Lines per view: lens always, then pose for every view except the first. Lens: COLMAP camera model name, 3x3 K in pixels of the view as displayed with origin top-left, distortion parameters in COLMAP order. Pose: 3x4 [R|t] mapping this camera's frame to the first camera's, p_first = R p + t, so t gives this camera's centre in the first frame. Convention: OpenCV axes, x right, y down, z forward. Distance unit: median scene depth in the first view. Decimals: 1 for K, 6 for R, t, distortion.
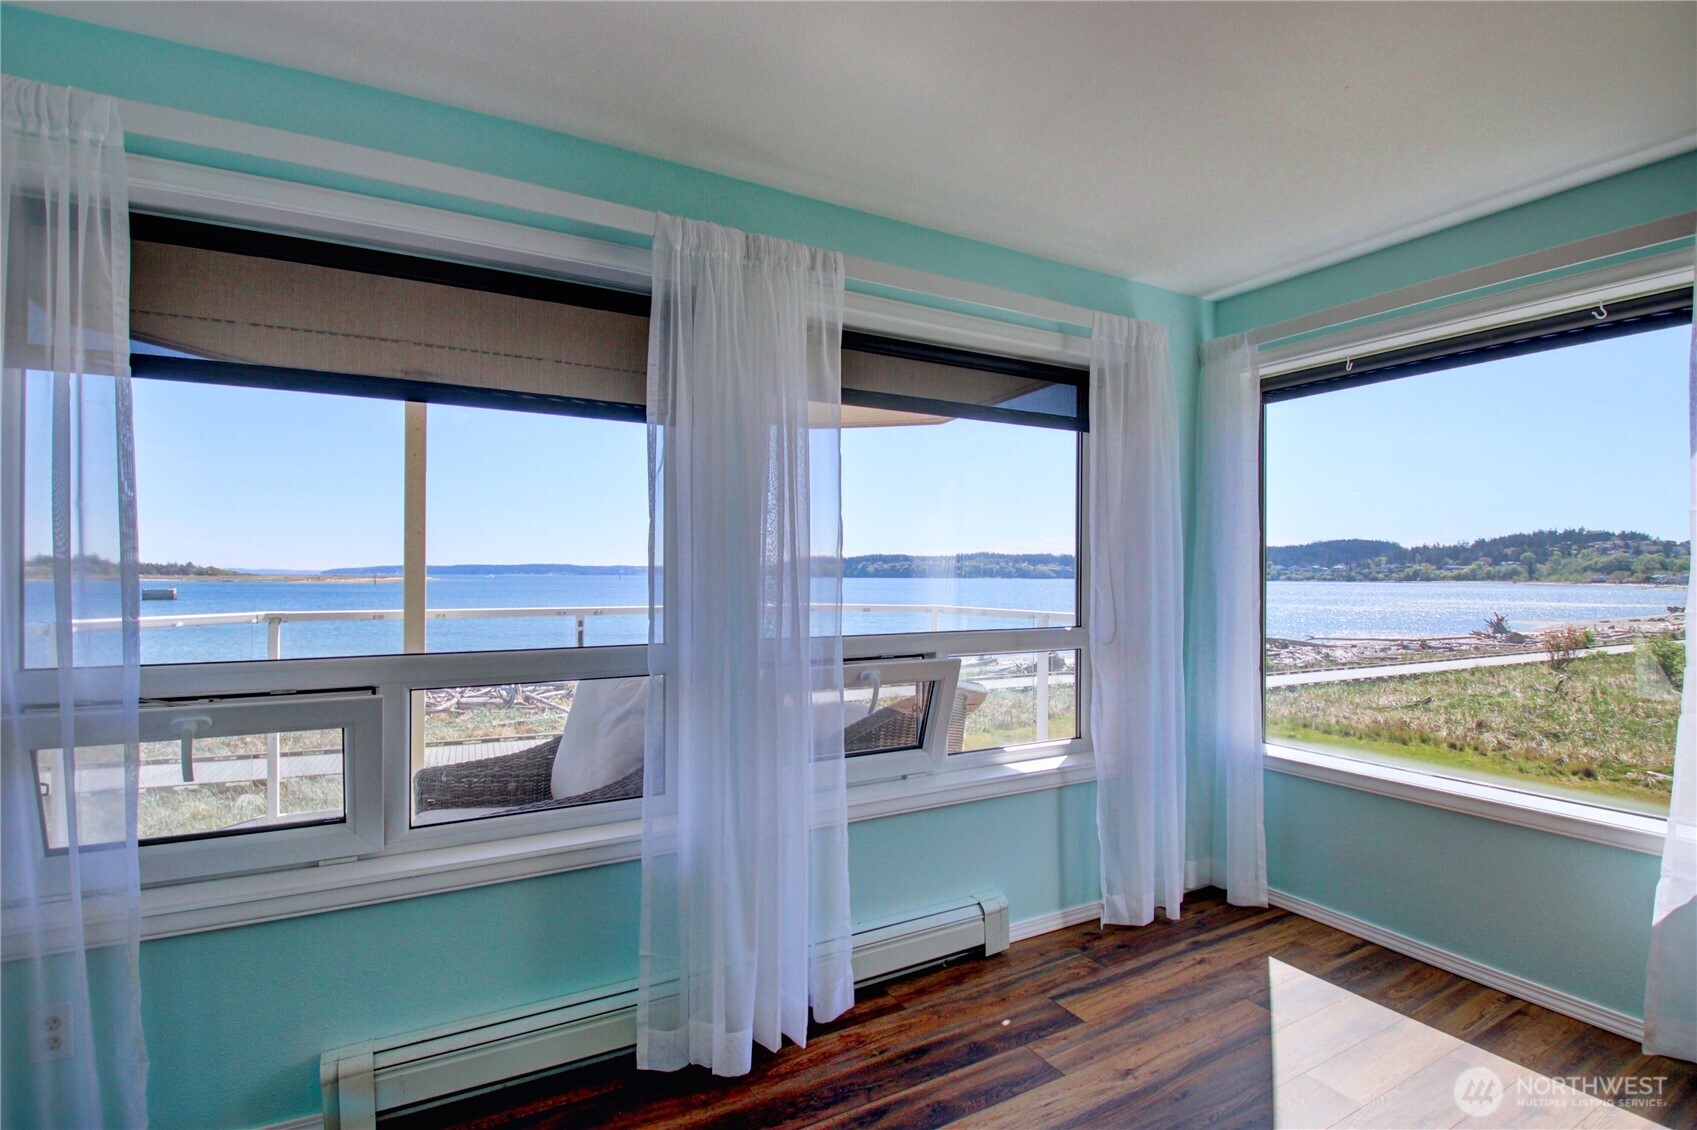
lens RADIAL K [[792.5, 0, 841.6], [0, 792.5, 568.9], [0, 0, 1]] dist [0.000460, -0.011435]
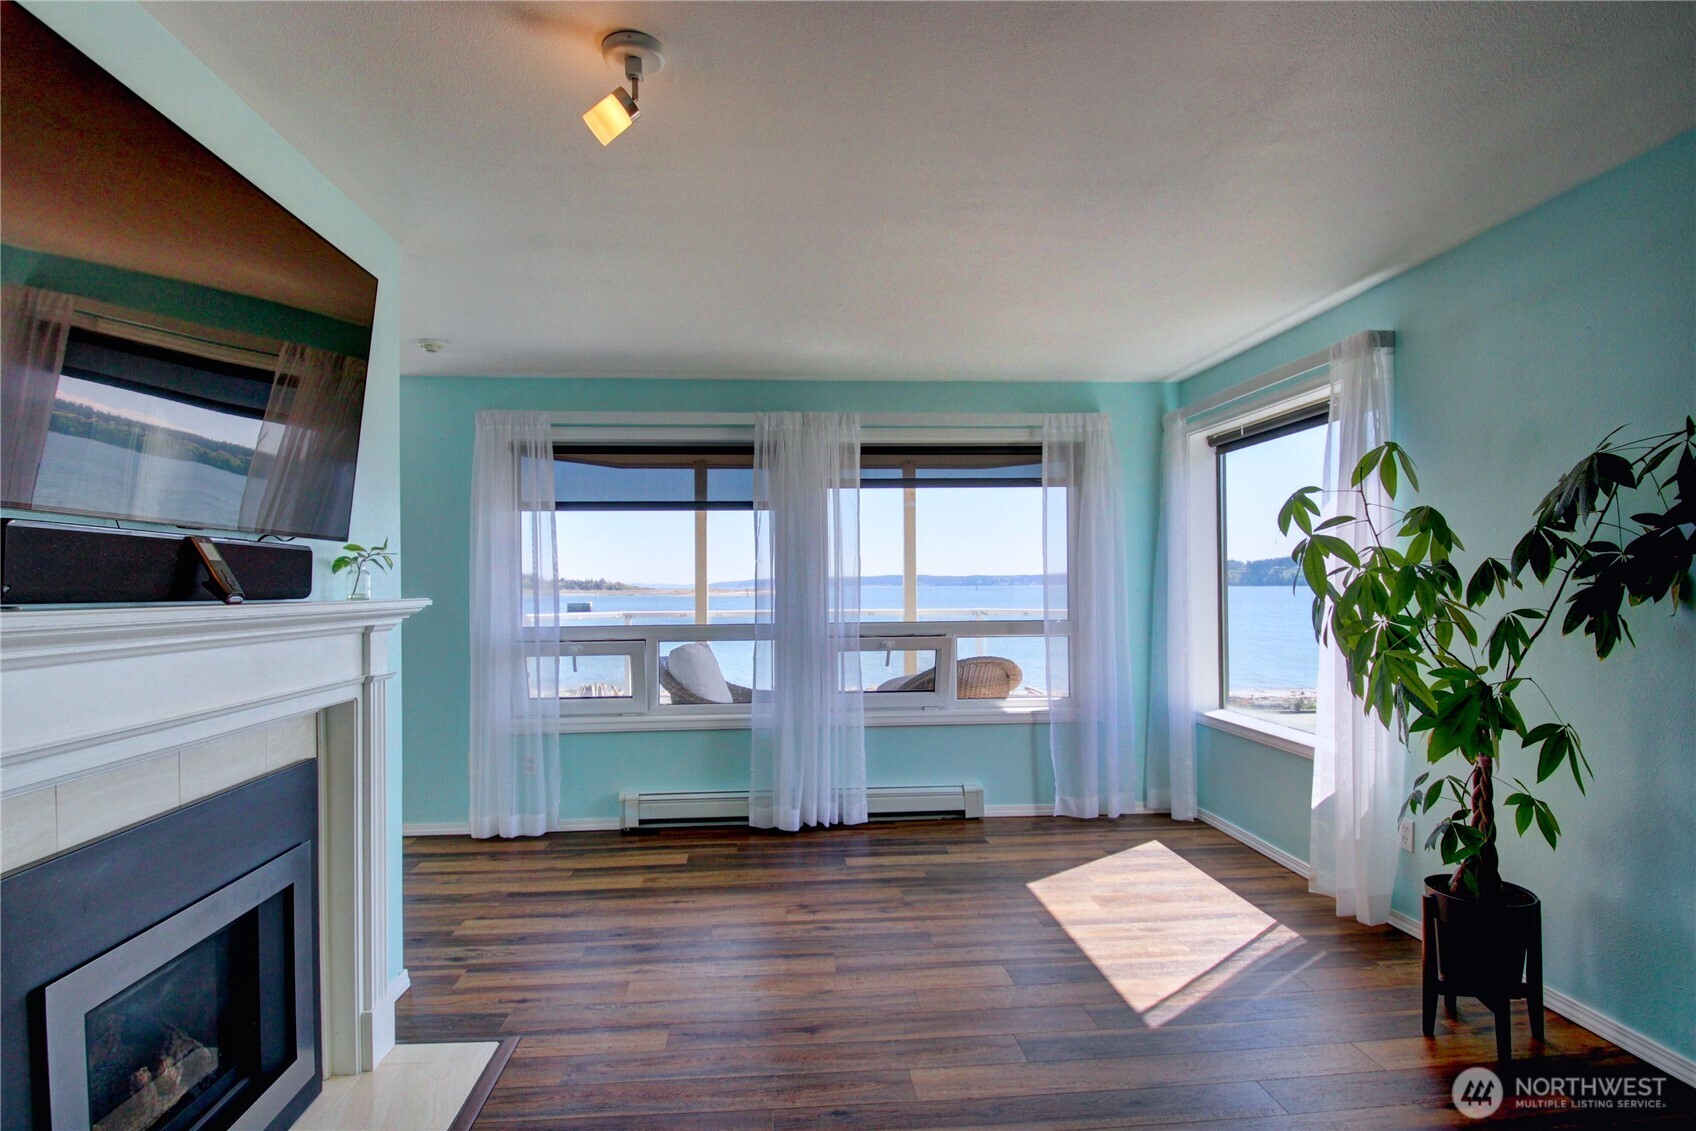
lens RADIAL K [[888.0, 0, 842.2], [0, 888.0, 574.7], [0, 0, 1]] dist [0.023394, -0.000645]
pose [[0.909998, -0.015792, -0.414313, 0.713618], [0.014161, 0.999875, -0.007009, -0.006929], [0.414372, 0.000511, 0.910108, -0.780498]]
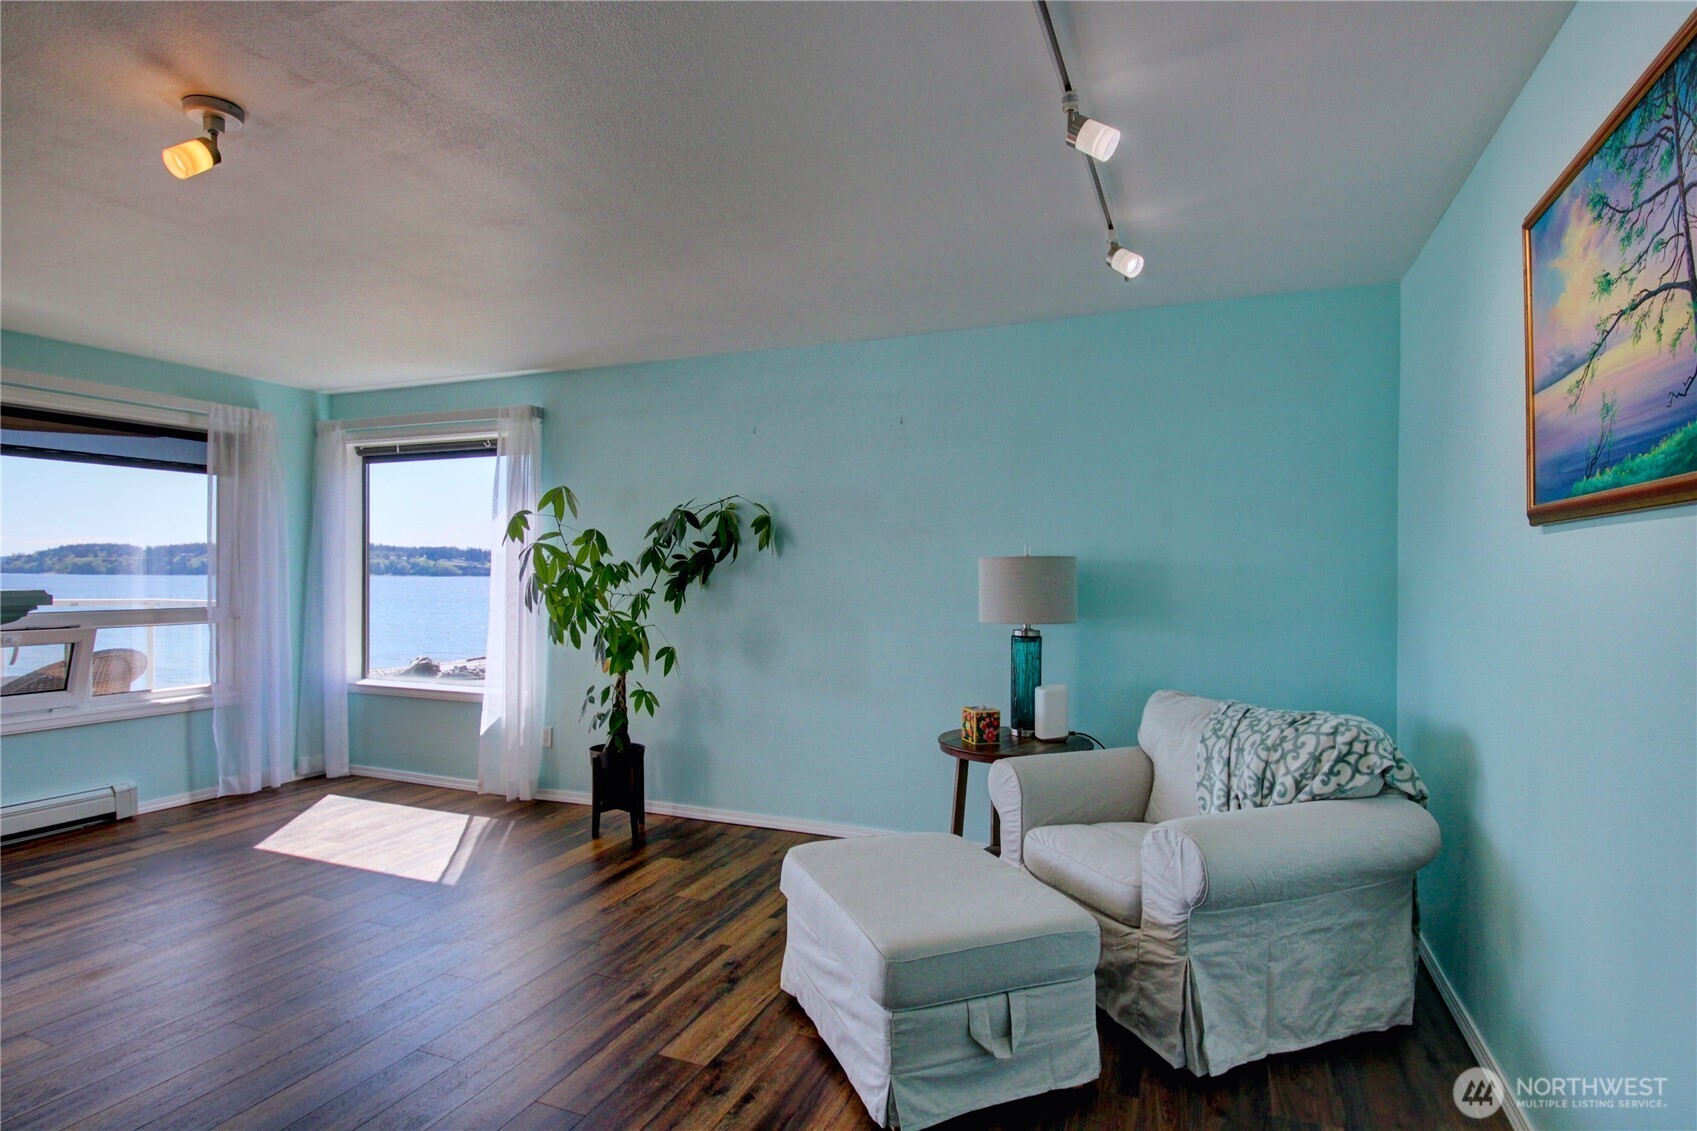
lens RADIAL K [[887.3, 0, 844.6], [0, 887.3, 581.1], [0, 0, 1]] dist [-0.000175, -0.020841]
pose [[0.782582, -0.003526, 0.622537, 0.227475], [-0.007516, 0.999858, 0.015112, -0.012007], [-0.622502, -0.016505, 0.782444, -1.197669]]
